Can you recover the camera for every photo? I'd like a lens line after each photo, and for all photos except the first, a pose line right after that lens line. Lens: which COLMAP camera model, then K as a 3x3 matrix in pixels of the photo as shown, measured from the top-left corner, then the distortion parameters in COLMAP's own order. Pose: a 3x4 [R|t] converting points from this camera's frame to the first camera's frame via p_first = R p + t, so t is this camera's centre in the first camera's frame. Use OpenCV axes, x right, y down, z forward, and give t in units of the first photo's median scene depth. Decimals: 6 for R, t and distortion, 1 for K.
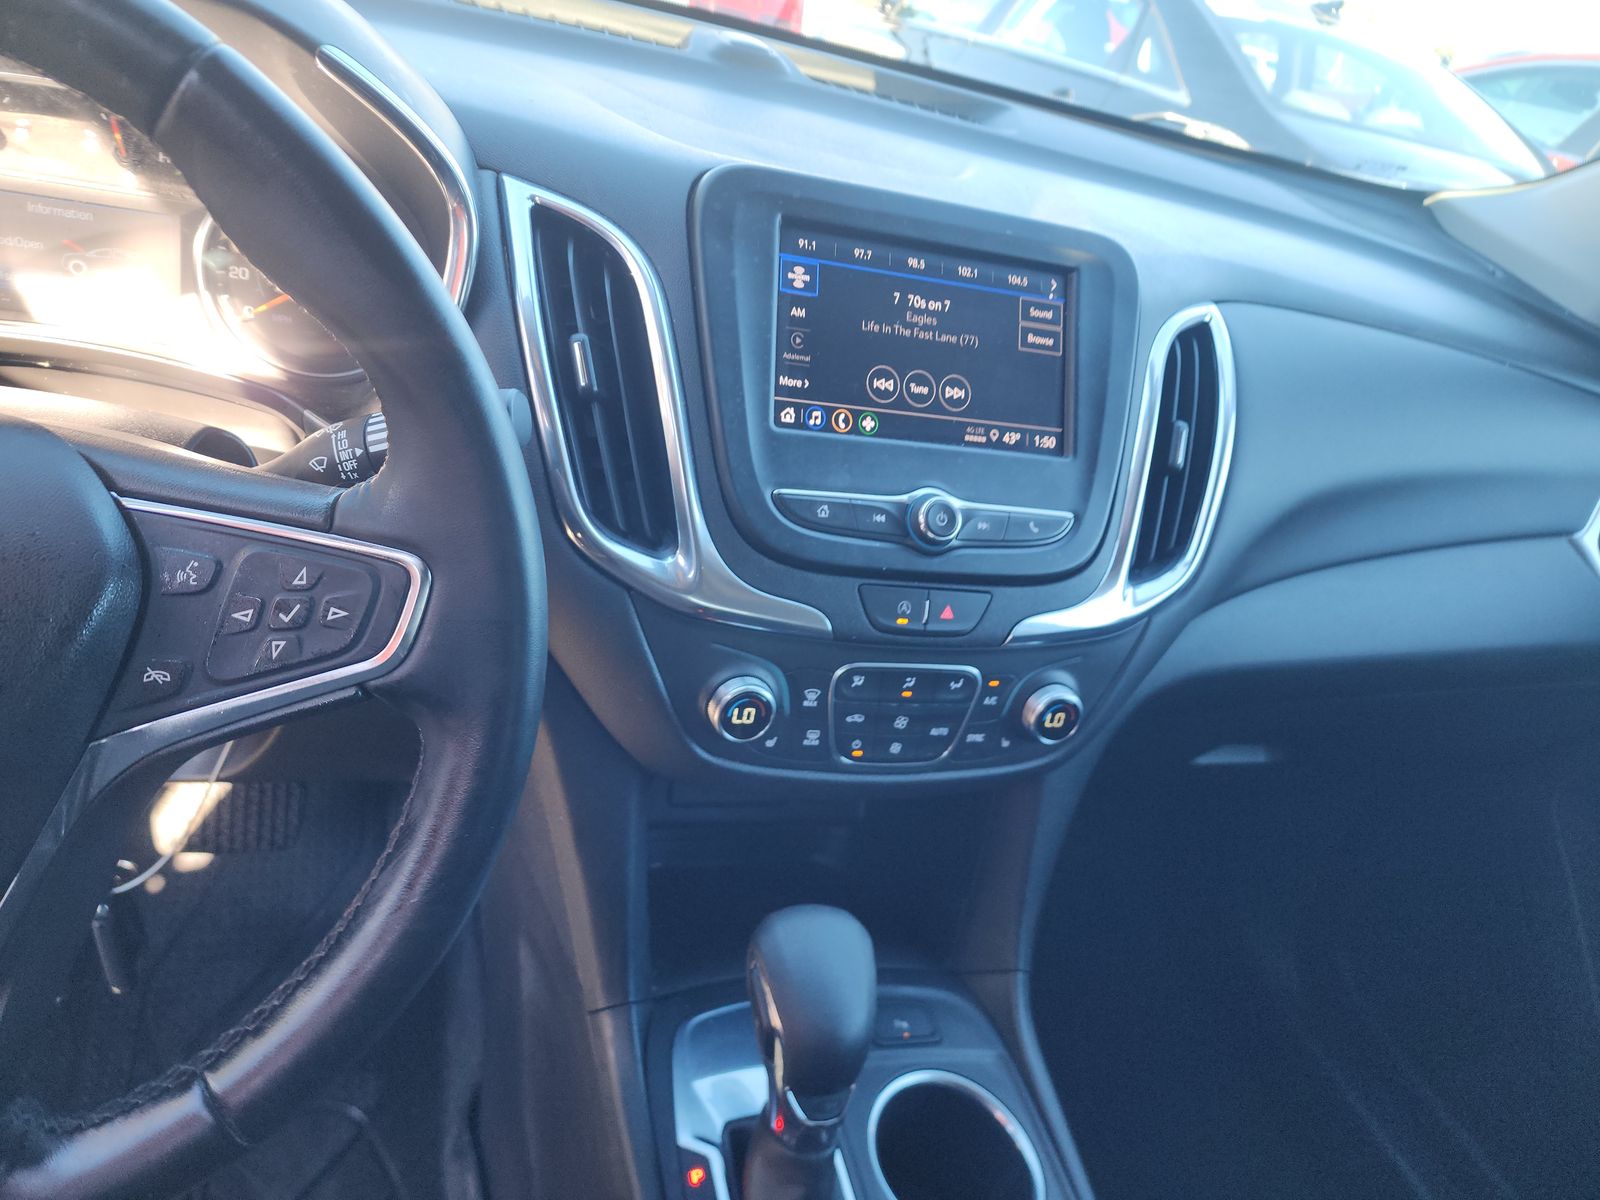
lens RADIAL K [[1053.8, 0, 796.6], [0, 1053.8, 613.8], [0, 0, 1]] dist [0.065767, -0.052133]
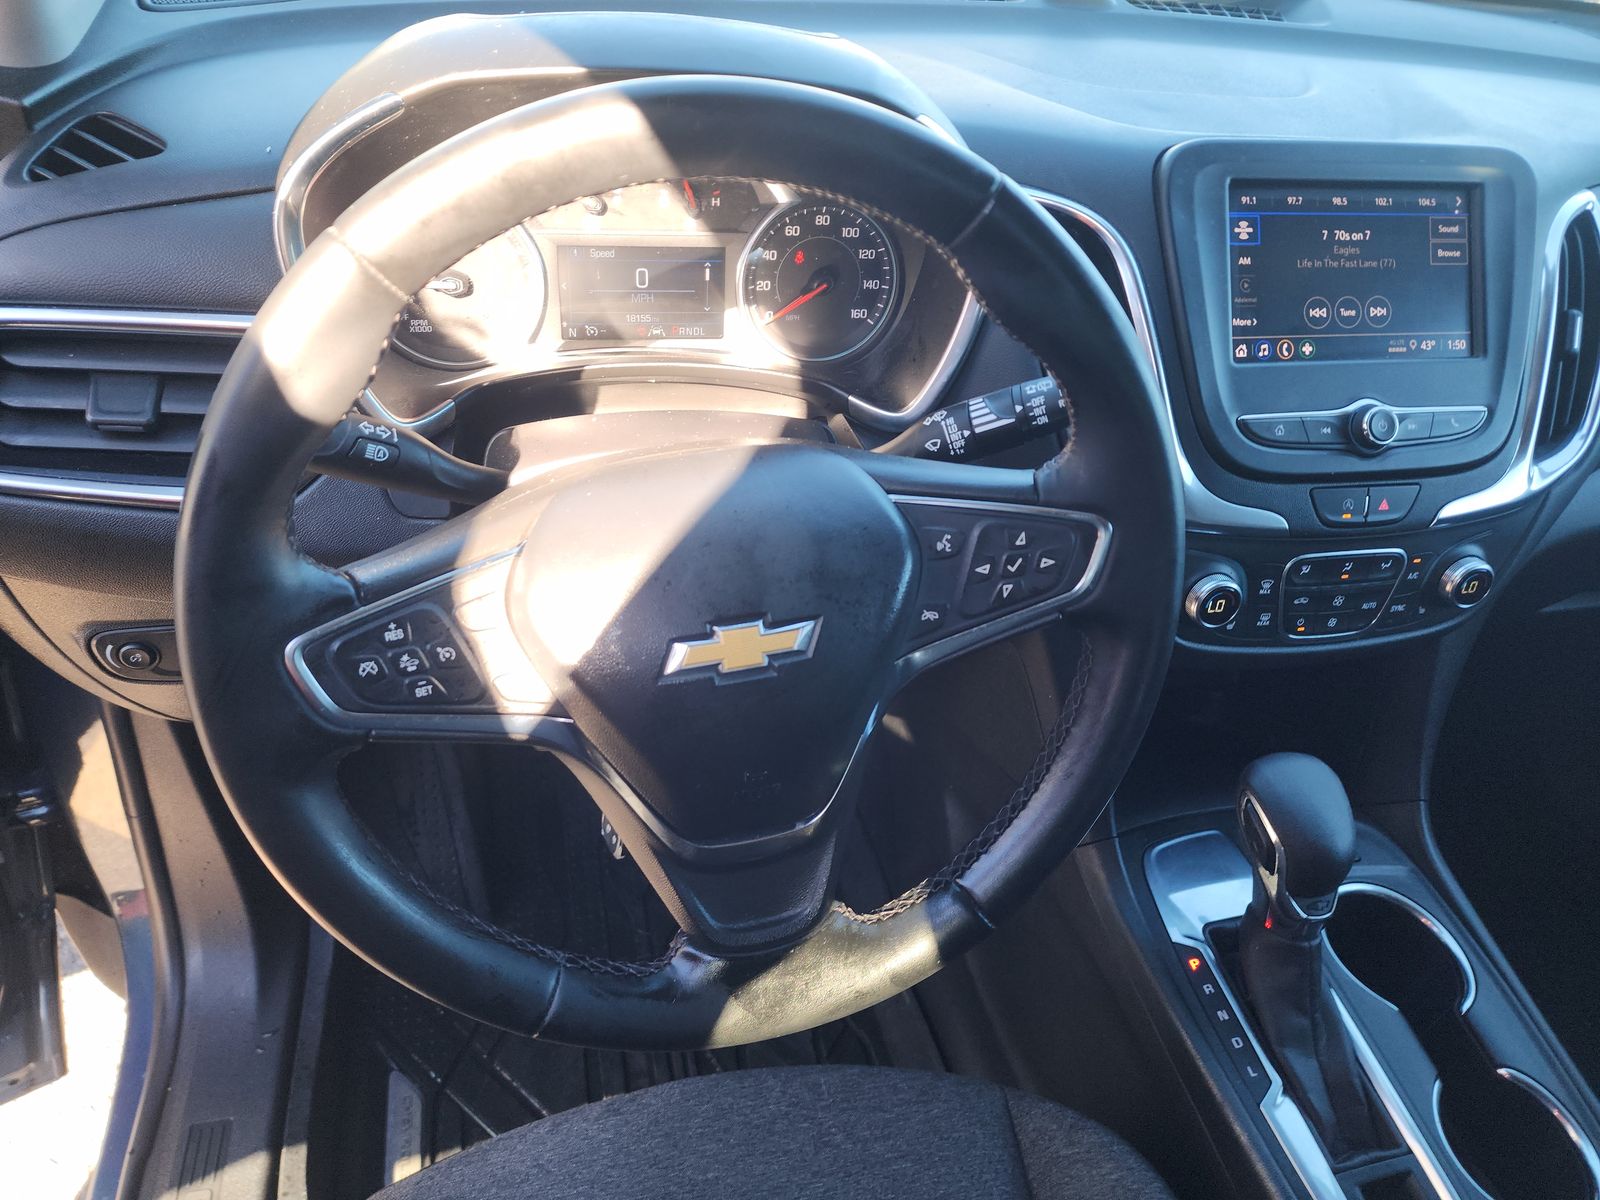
lens RADIAL K [[1053.8, 0, 791.1], [0, 1053.8, 605.0], [0, 0, 1]] dist [0.065767, -0.052133]
pose [[0.988732, -0.078310, -0.127579, -0.369703], [0.091665, 0.990510, 0.102406, -0.074085], [0.118349, -0.112947, 0.986528, -0.266666]]
